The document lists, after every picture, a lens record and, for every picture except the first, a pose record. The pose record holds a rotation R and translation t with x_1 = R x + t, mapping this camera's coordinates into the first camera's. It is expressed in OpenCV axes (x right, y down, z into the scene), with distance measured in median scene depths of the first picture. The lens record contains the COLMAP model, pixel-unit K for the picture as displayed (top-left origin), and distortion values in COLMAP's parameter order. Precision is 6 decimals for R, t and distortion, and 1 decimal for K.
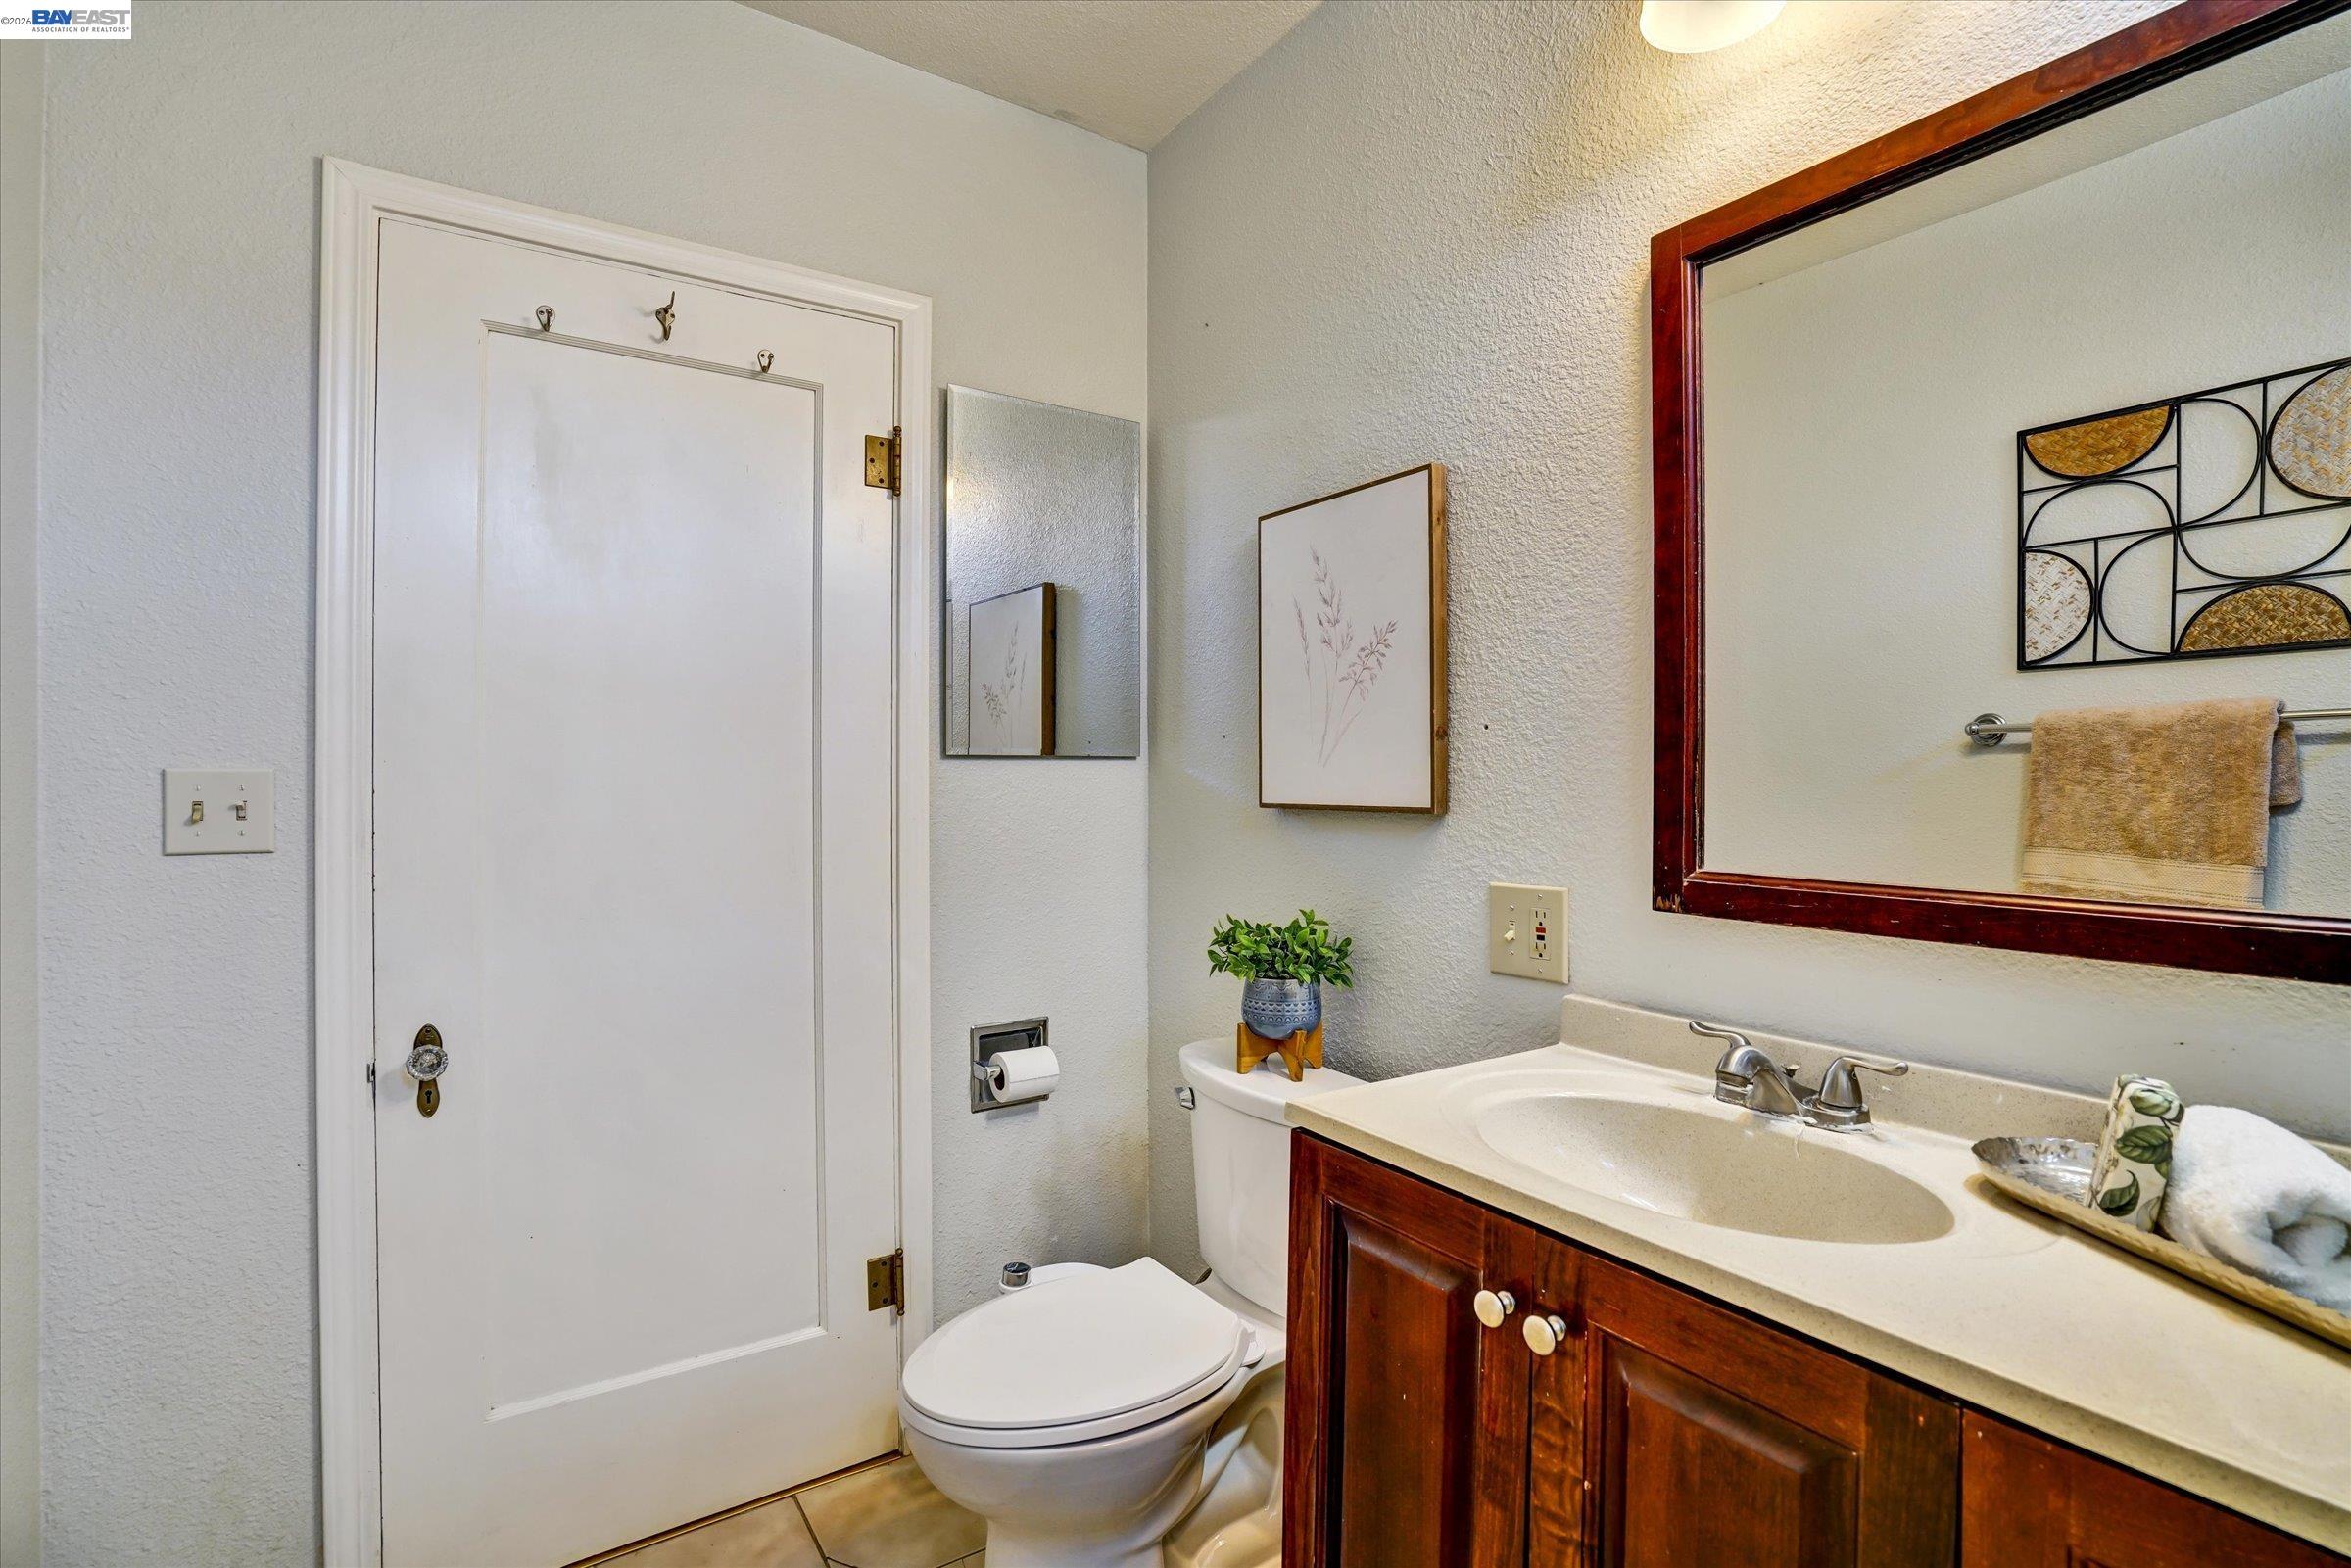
lens RADIAL K [[1105.9, 0, 1155.3], [0, 1105.9, 788.3], [0, 0, 1]] dist [-0.047499, 0.015430]
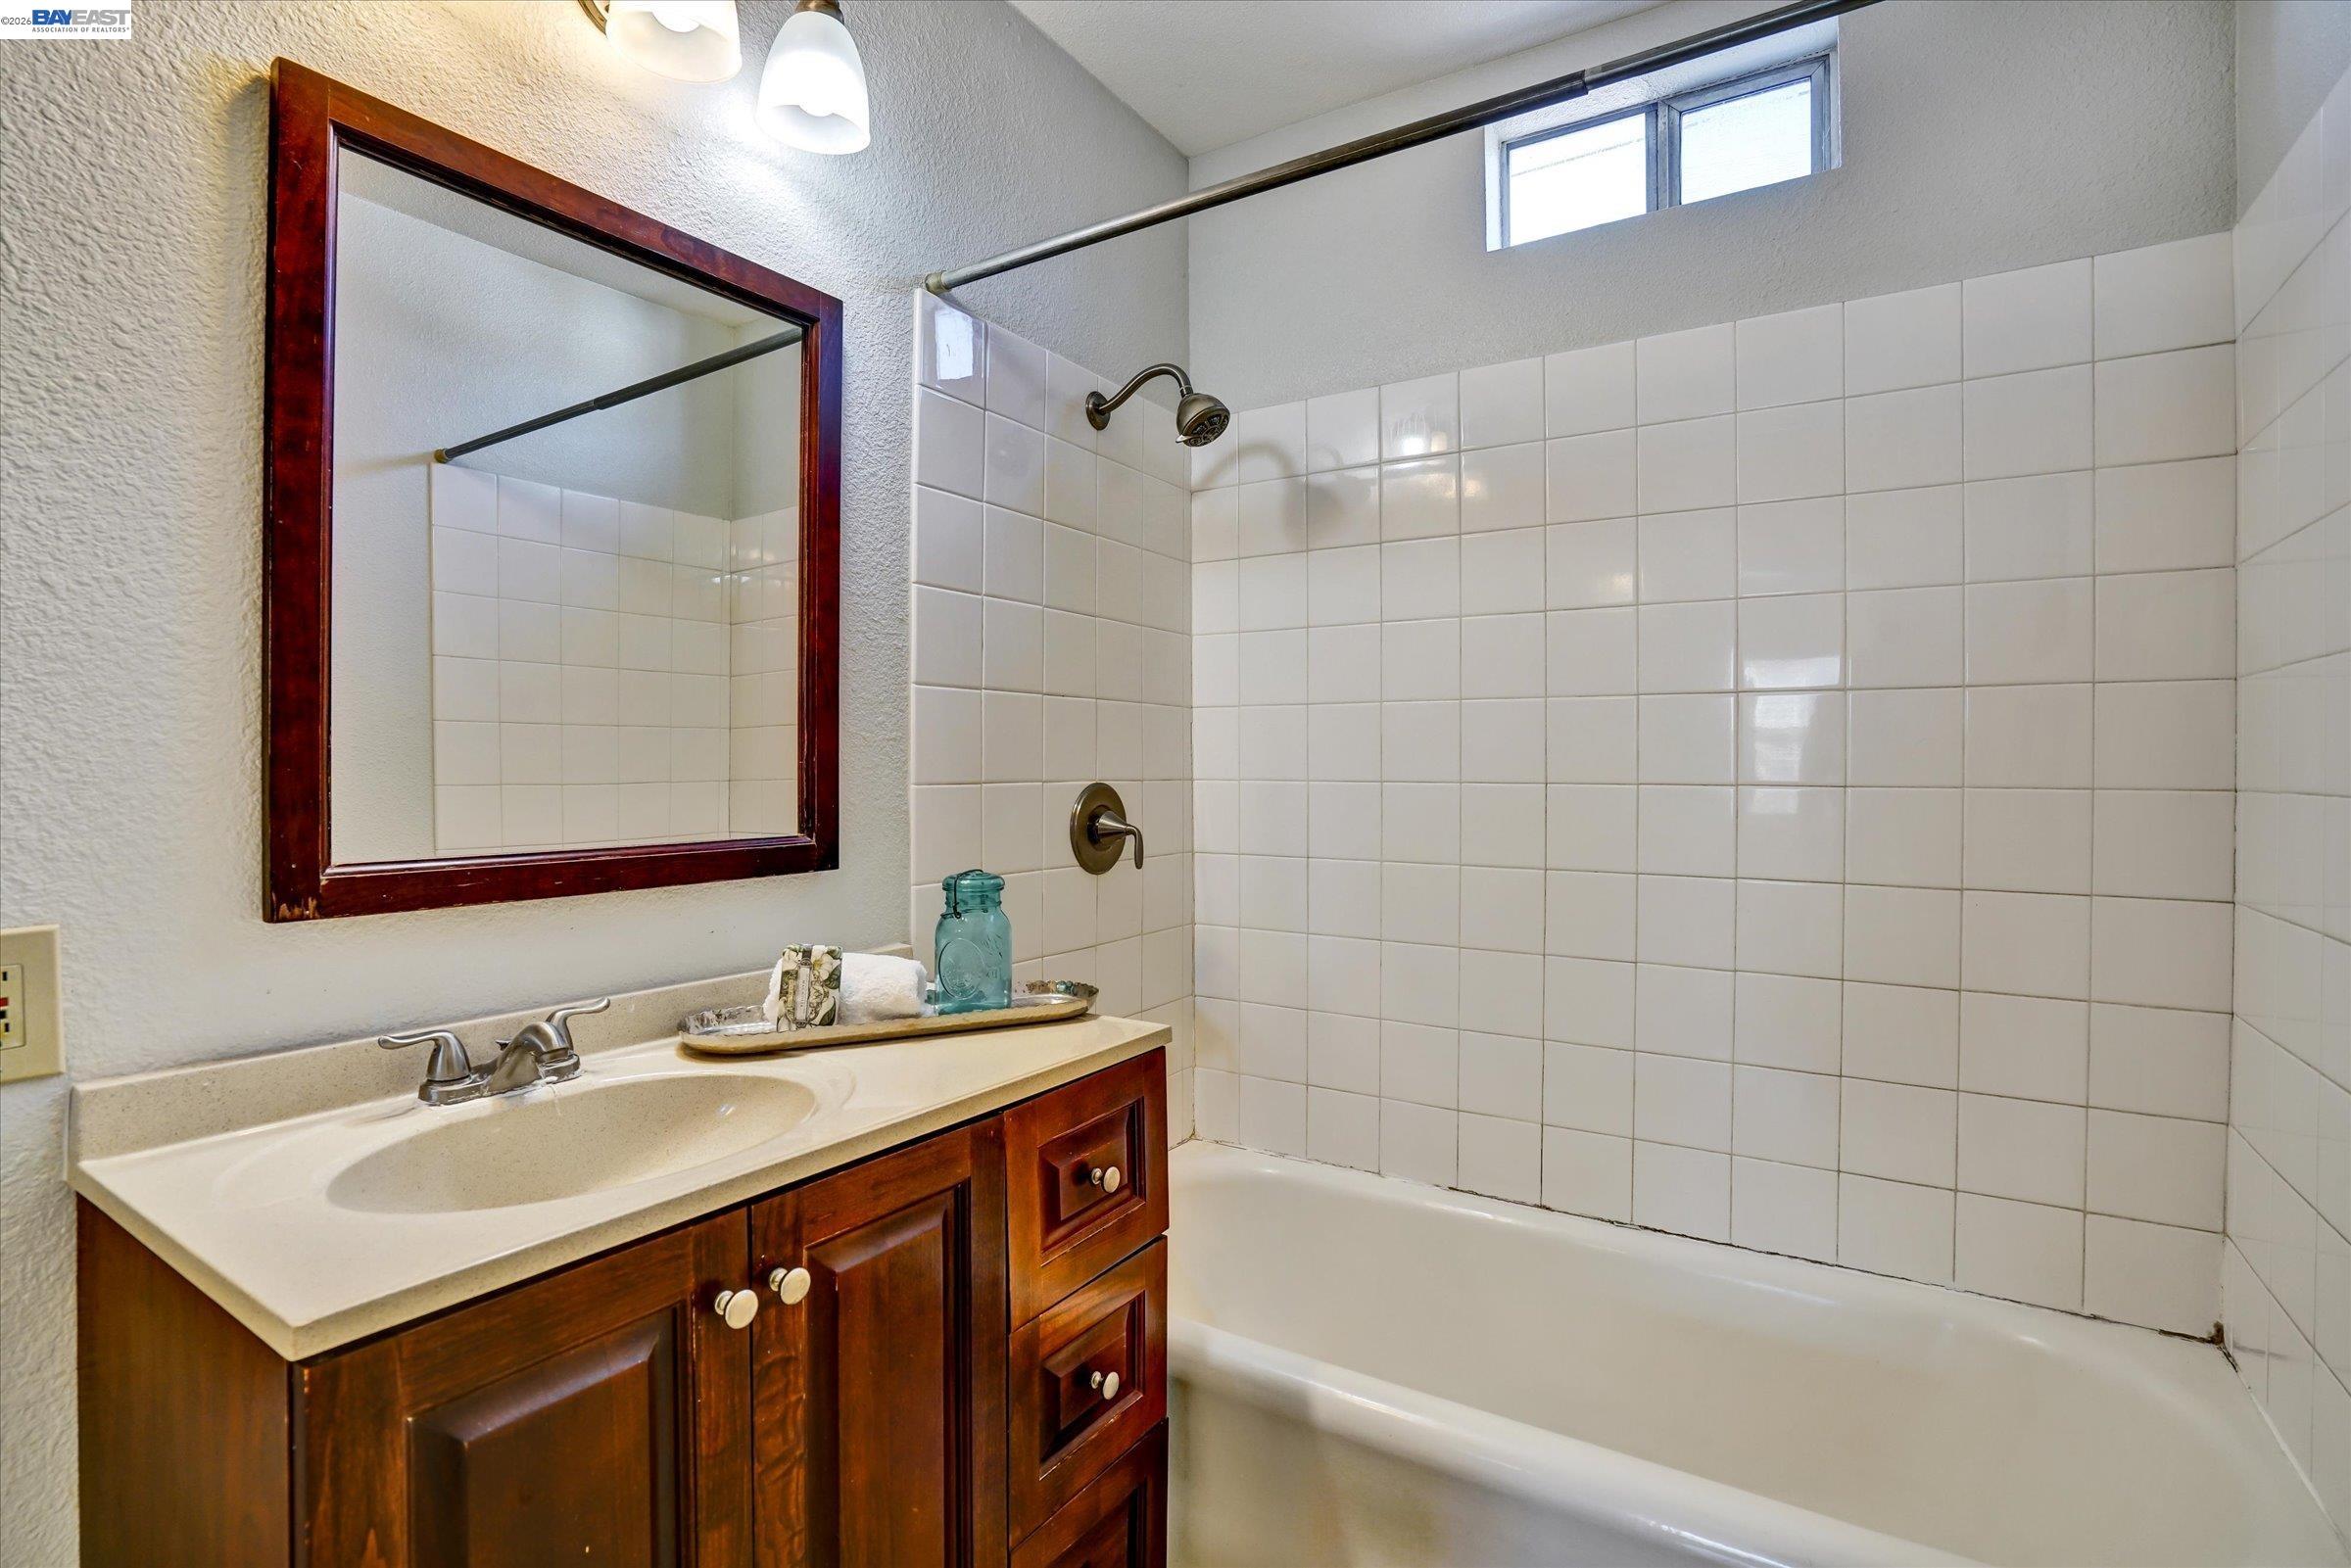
lens RADIAL K [[1105.9, 0, 1157.7], [0, 1105.9, 768.7], [0, 0, 1]] dist [-0.047499, 0.015430]
pose [[-0.400389, -0.007878, 0.916311, -0.687416], [0.003408, 0.999943, 0.010086, -0.005355], [-0.916339, 0.007161, -0.400340, 1.009351]]
